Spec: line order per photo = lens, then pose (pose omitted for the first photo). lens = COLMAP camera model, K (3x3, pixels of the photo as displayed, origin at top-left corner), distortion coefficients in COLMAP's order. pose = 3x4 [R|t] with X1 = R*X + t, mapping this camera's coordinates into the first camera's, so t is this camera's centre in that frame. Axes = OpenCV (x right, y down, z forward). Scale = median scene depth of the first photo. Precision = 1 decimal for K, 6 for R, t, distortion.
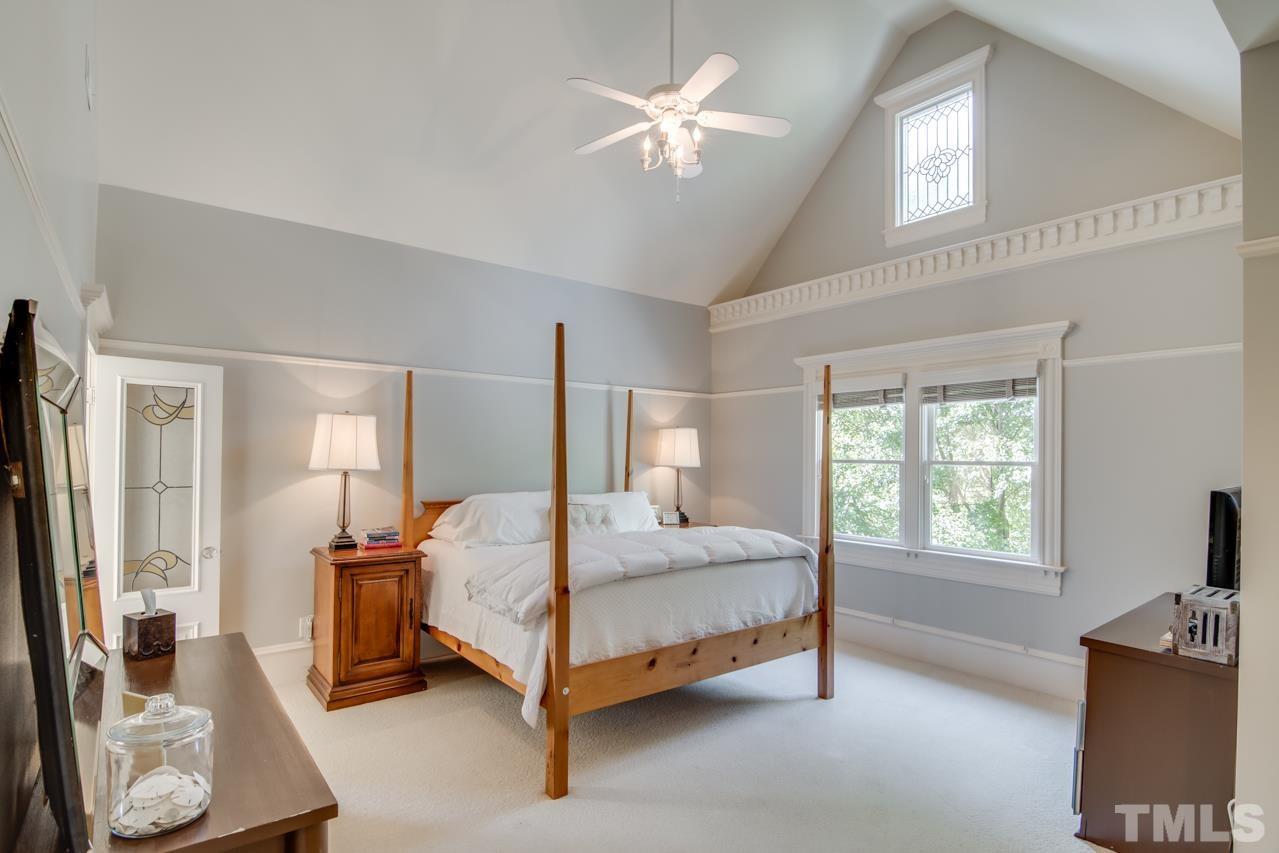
lens RADIAL K [[625.2, 0, 624.4], [0, 625.2, 456.4], [0, 0, 1]] dist [-0.022444, -0.004040]
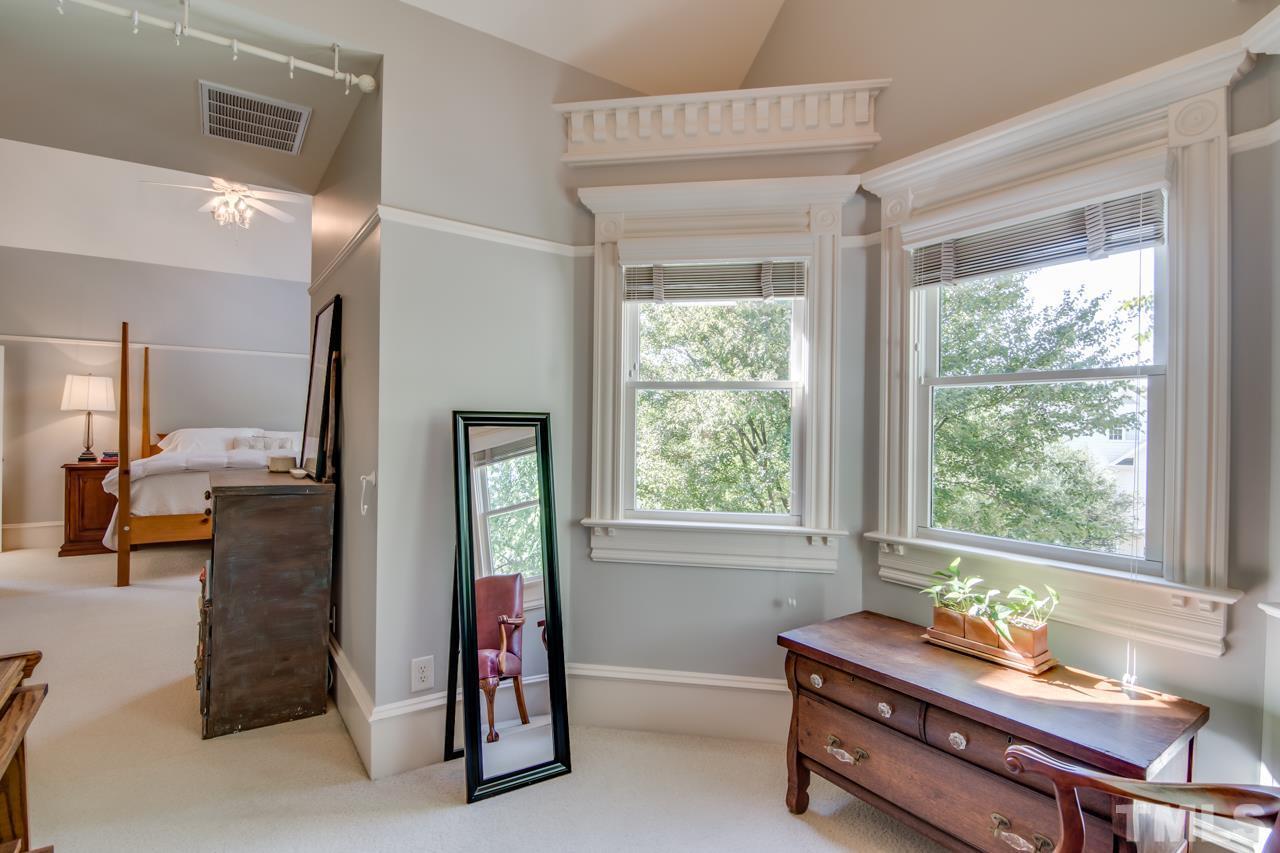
lens RADIAL K [[625.7, 0, 641.9], [0, 625.7, 427.0], [0, 0, 1]] dist [-0.022444, -0.004040]
pose [[0.998831, -0.000374, -0.048336, 1.011794], [0.000713, 0.999975, 0.007002, 0.051574], [0.048332, -0.007028, 0.998807, -0.473499]]
